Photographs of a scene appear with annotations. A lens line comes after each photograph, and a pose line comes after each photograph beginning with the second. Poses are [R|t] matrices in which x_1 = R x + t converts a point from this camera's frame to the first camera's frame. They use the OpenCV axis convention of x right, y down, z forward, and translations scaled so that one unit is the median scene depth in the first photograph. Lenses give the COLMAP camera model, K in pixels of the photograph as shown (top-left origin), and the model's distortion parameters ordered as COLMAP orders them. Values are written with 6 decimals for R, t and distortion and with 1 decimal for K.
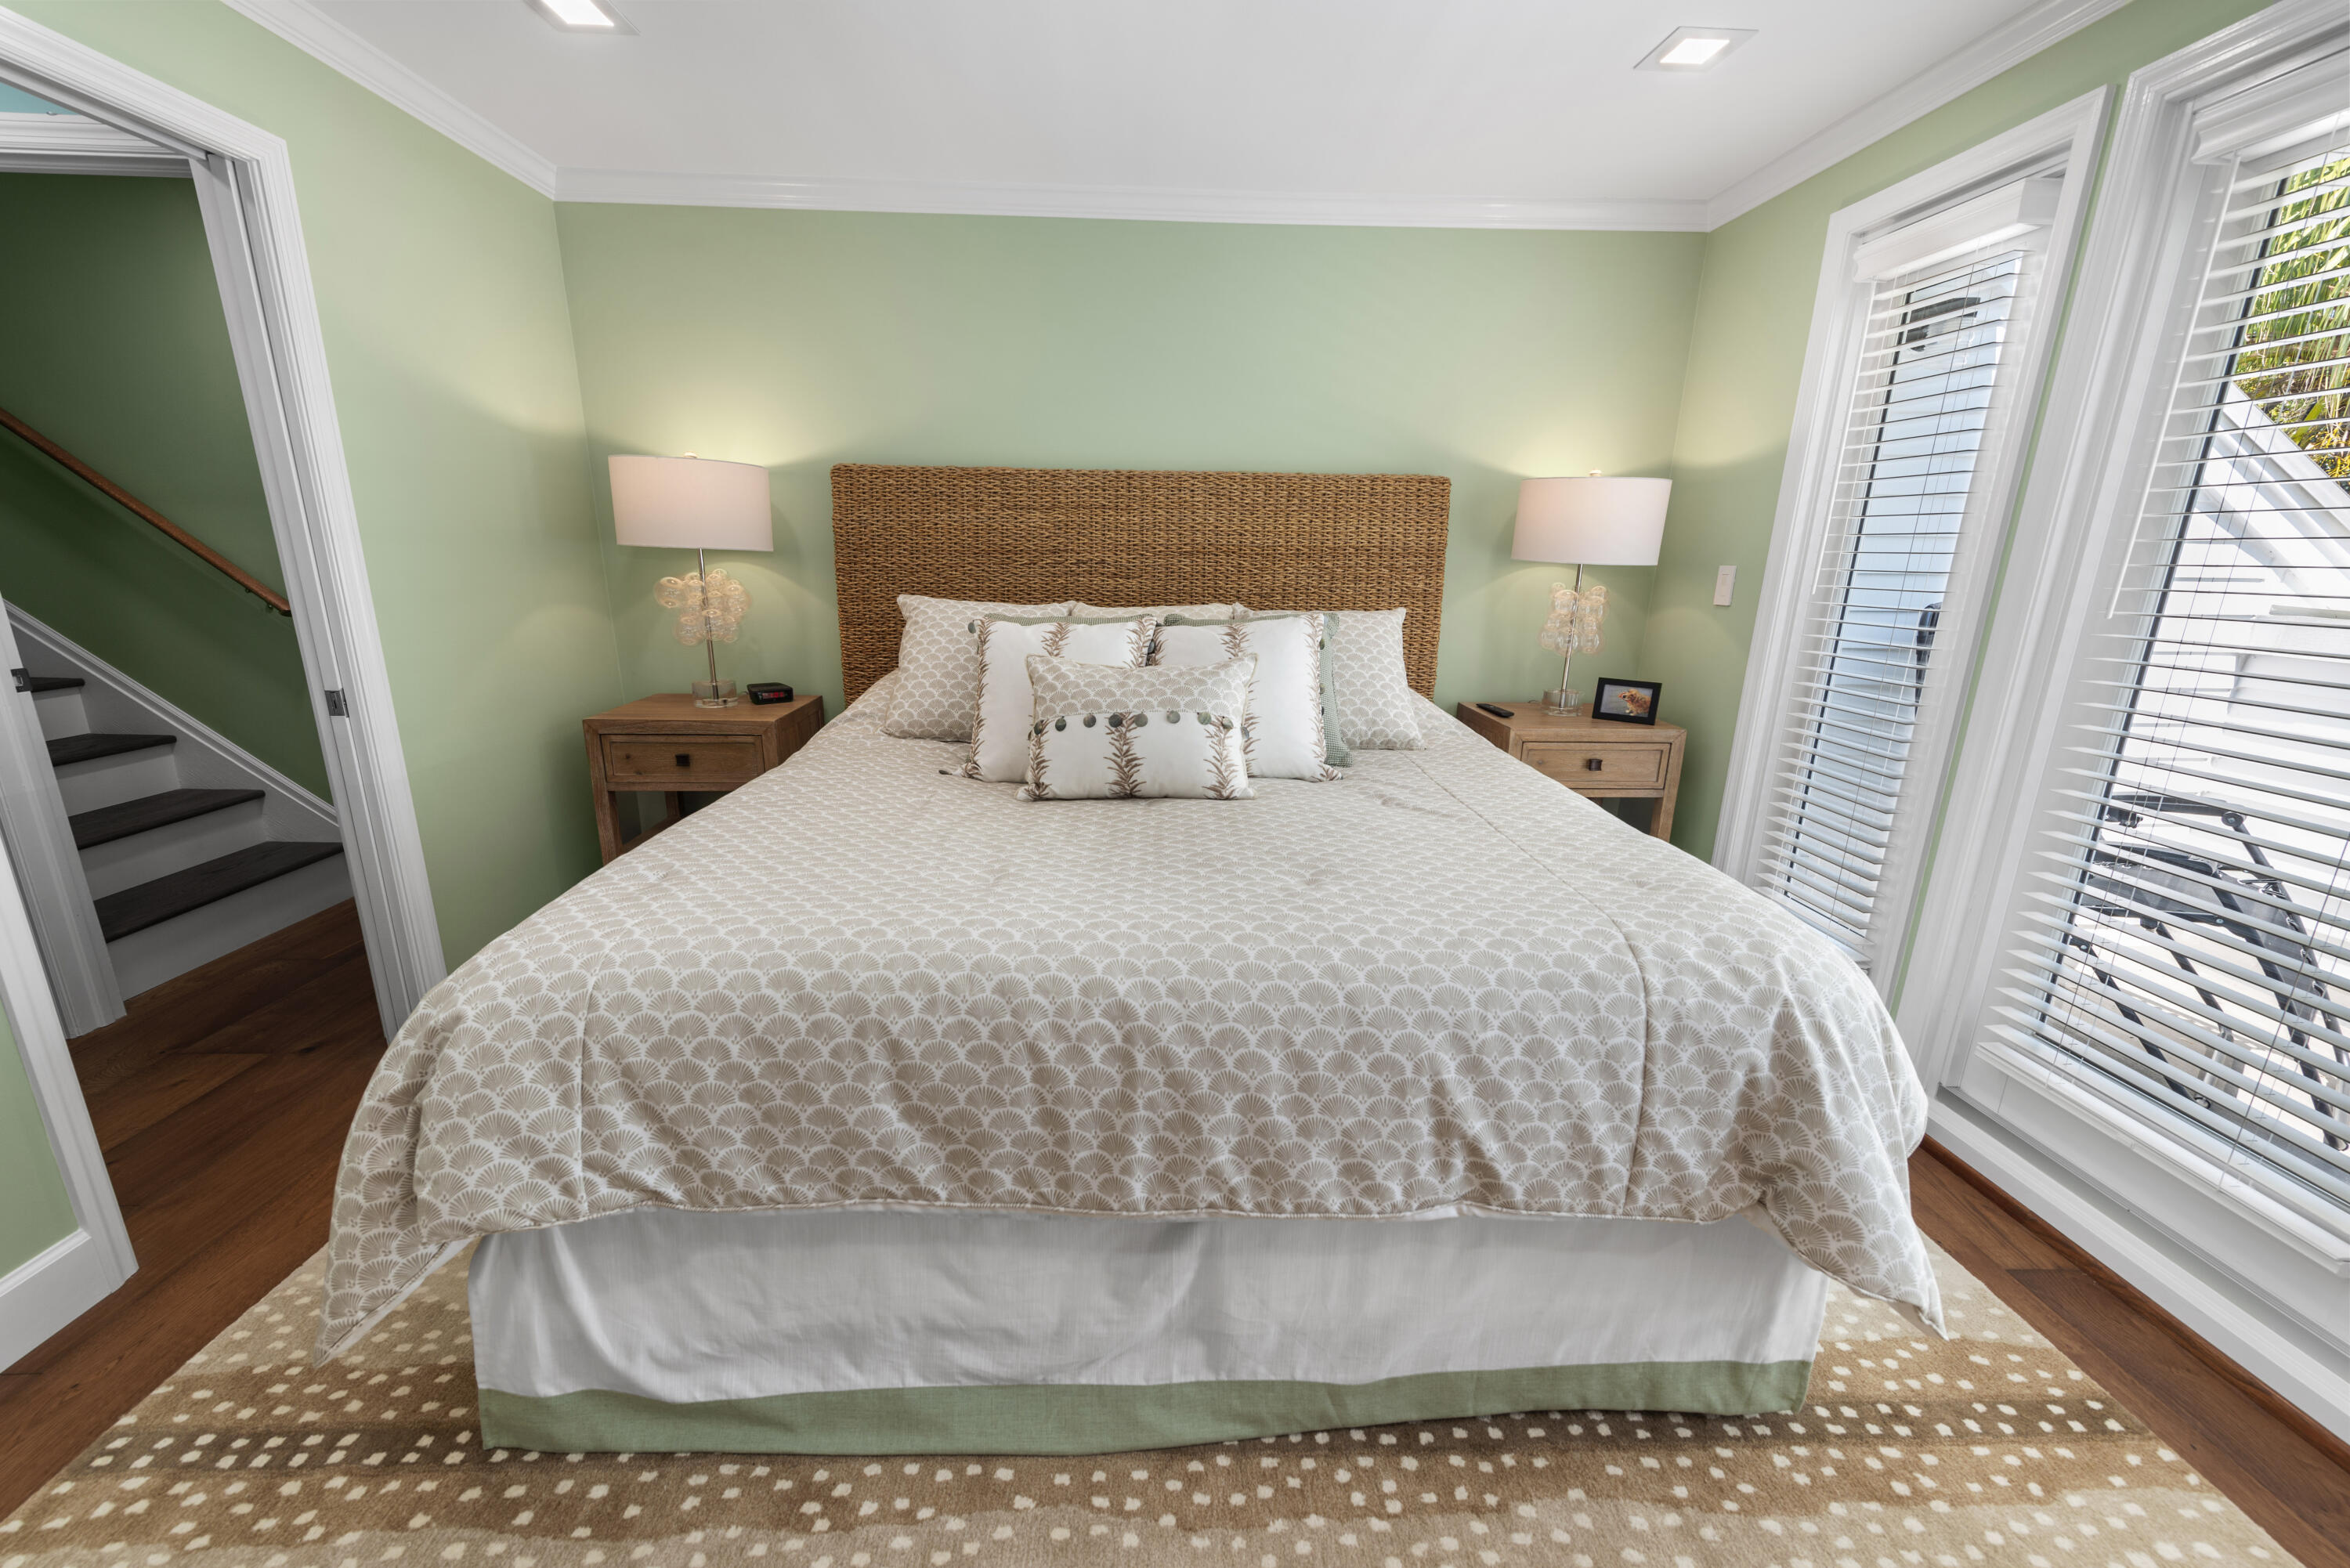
lens RADIAL K [[931.6, 0, 1169.9], [0, 931.6, 788.8], [0, 0, 1]] dist [0.012037, -0.004196]
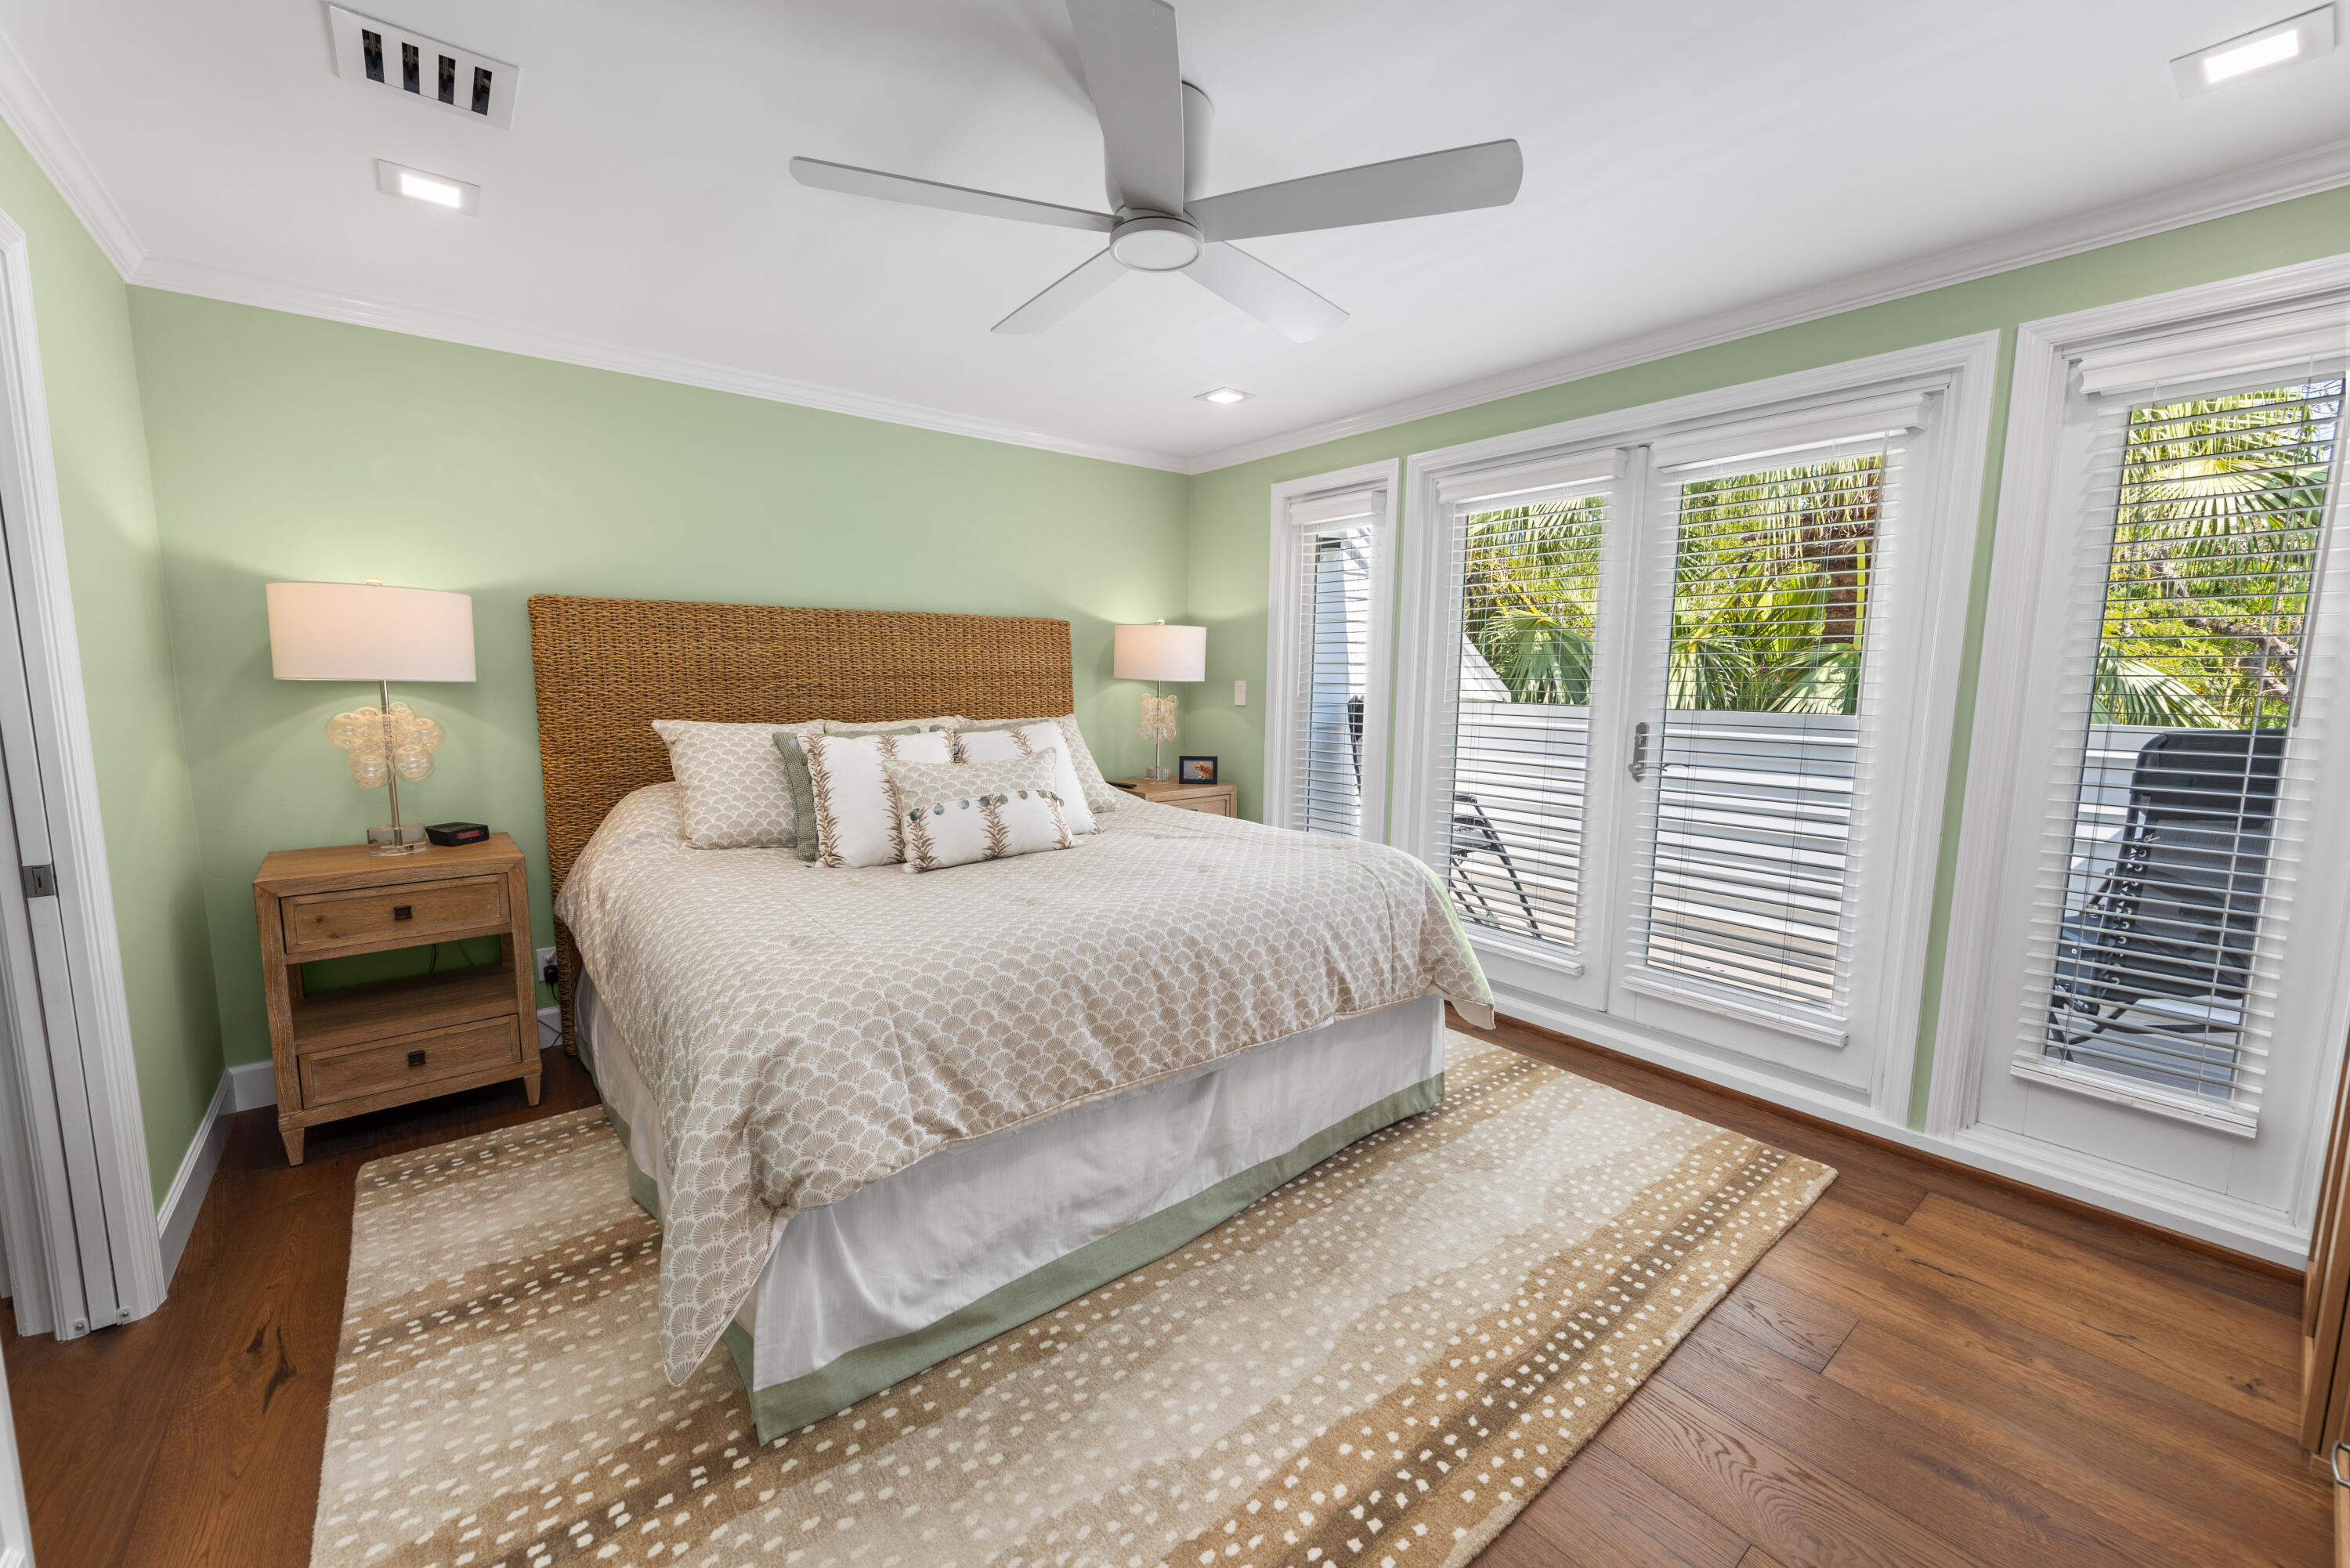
lens RADIAL K [[931.6, 0, 1190.6], [0, 931.6, 781.7], [0, 0, 1]] dist [0.012037, -0.004196]
pose [[0.786382, -0.083273, 0.612102, -0.935166], [0.159531, 0.984637, -0.070999, 0.059881], [-0.596786, 0.153481, 0.787585, -0.348233]]
